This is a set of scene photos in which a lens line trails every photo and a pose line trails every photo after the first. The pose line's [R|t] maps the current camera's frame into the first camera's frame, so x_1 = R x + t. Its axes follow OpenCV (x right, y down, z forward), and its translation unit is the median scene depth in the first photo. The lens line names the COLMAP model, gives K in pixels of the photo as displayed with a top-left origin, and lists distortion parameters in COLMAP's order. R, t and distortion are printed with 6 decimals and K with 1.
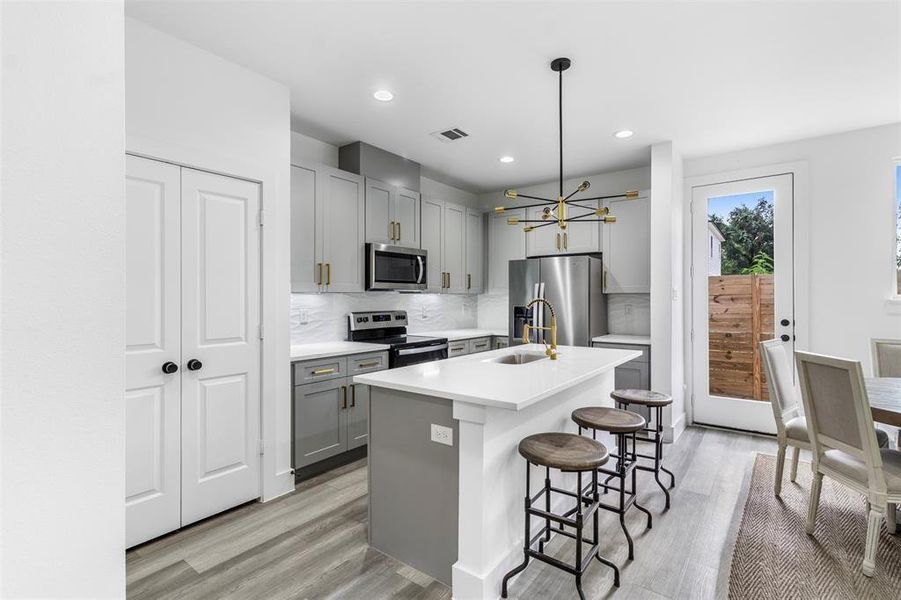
lens RADIAL K [[424.4, 0, 453.2], [0, 424.4, 296.5], [0, 0, 1]] dist [-0.000265, 0.000038]
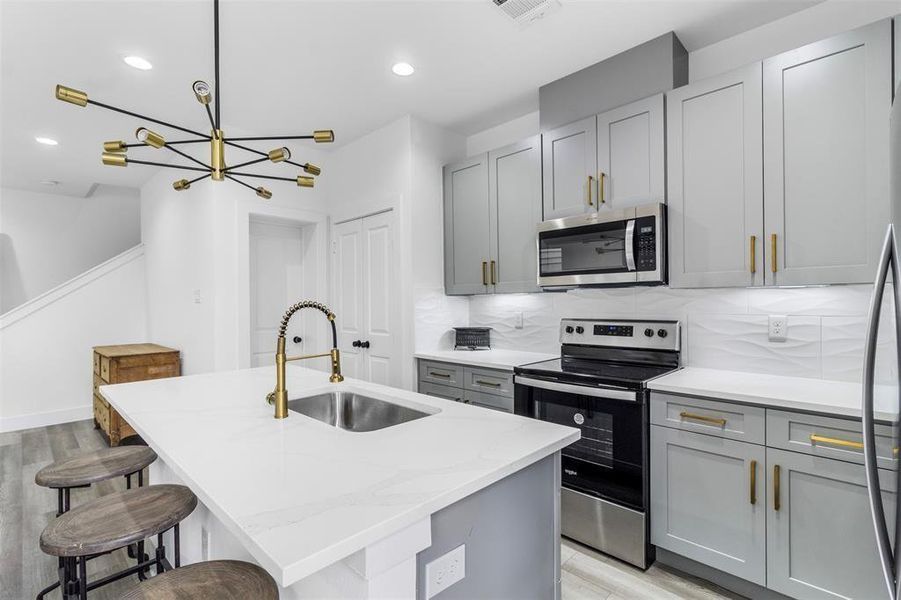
lens RADIAL K [[419.3, 0, 449.6], [0, 419.3, 298.0], [0, 0, 1]] dist [0.001116, 0.000152]
pose [[-0.133796, -0.005326, -0.990995, 0.512018], [0.012729, 0.999894, -0.007093, 0.004390], [0.990927, -0.013563, -0.133714, 0.900383]]
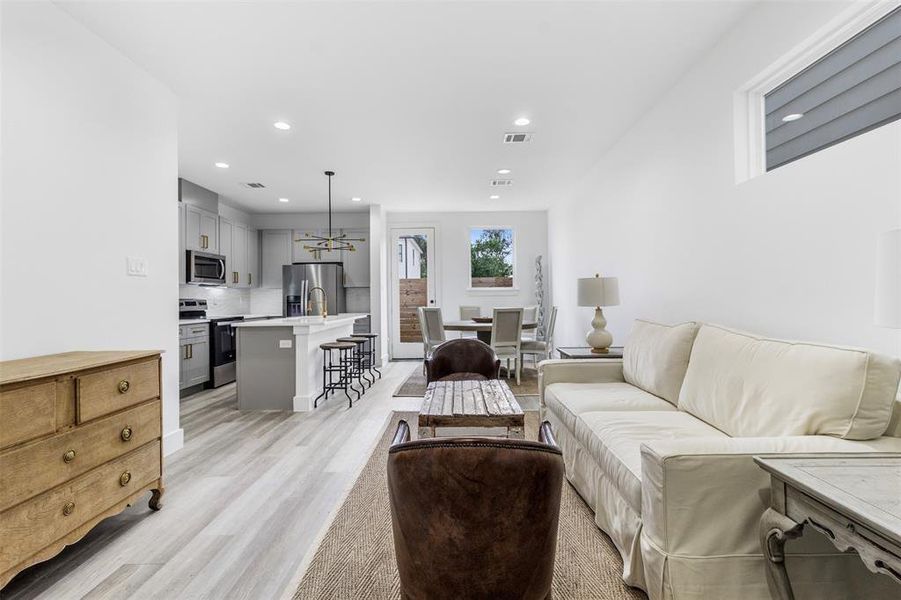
lens RADIAL K [[419.3, 0, 449.6], [0, 419.3, 298.0], [0, 0, 1]] dist [0.001116, 0.000152]
pose [[0.812185, -0.007994, 0.583346, -0.299217], [0.009993, 0.999950, -0.000210, 0.043783], [-0.583315, 0.006000, 0.812224, -0.639613]]
